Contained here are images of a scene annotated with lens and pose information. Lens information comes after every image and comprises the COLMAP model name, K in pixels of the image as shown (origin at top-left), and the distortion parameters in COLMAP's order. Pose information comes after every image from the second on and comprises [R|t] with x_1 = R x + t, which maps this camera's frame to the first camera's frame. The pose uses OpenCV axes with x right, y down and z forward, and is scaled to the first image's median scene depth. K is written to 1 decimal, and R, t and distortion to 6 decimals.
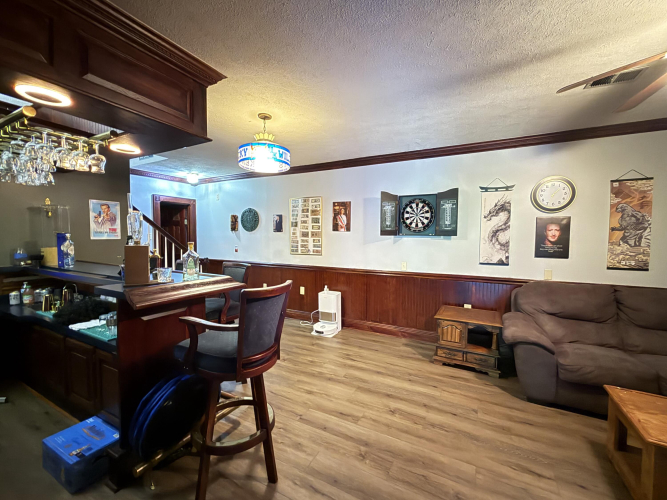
lens RADIAL K [[284.9, 0, 329.7], [0, 284.9, 250.3], [0, 0, 1]] dist [0.001047, -0.000079]
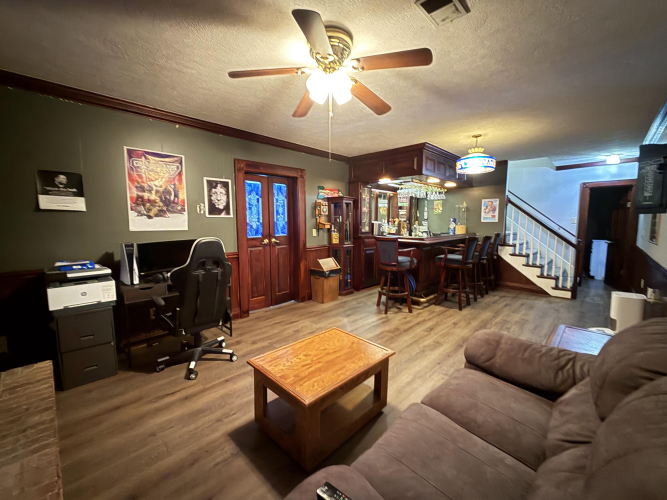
lens RADIAL K [[265.3, 0, 335.9], [0, 265.3, 252.5], [0, 0, 1]] dist [-0.000141, 0.000368]
pose [[-0.260828, 0.106951, -0.959443, 1.102262], [-0.044461, 0.991459, 0.122607, -0.010327], [0.964361, 0.074637, -0.253845, 0.572586]]
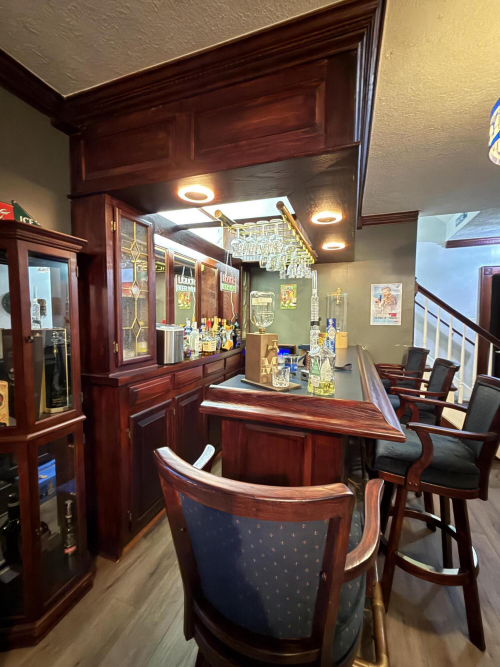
lens RADIAL K [[265.3, 0, 252.8], [0, 265.3, 332.5], [0, 0, 1]] dist [-0.000141, 0.000368]
pose [[0.174600, 0.044485, -0.983634, -0.002010], [-0.043771, 0.998342, 0.037381, -0.029380], [0.983666, 0.036527, 0.176258, 0.454271]]
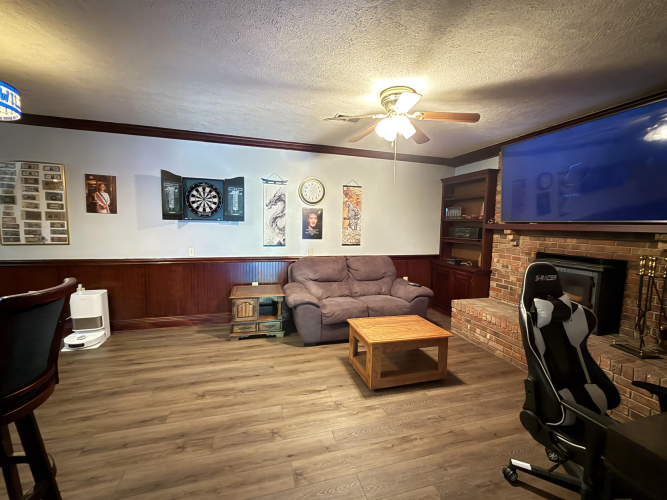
lens RADIAL K [[284.9, 0, 335.1], [0, 284.9, 252.3], [0, 0, 1]] dist [0.001047, -0.000079]
pose [[0.706146, -0.062031, 0.705344, -0.089838], [0.017871, 0.997399, 0.069823, -0.002784], [-0.707841, -0.036700, 0.705418, -0.021652]]
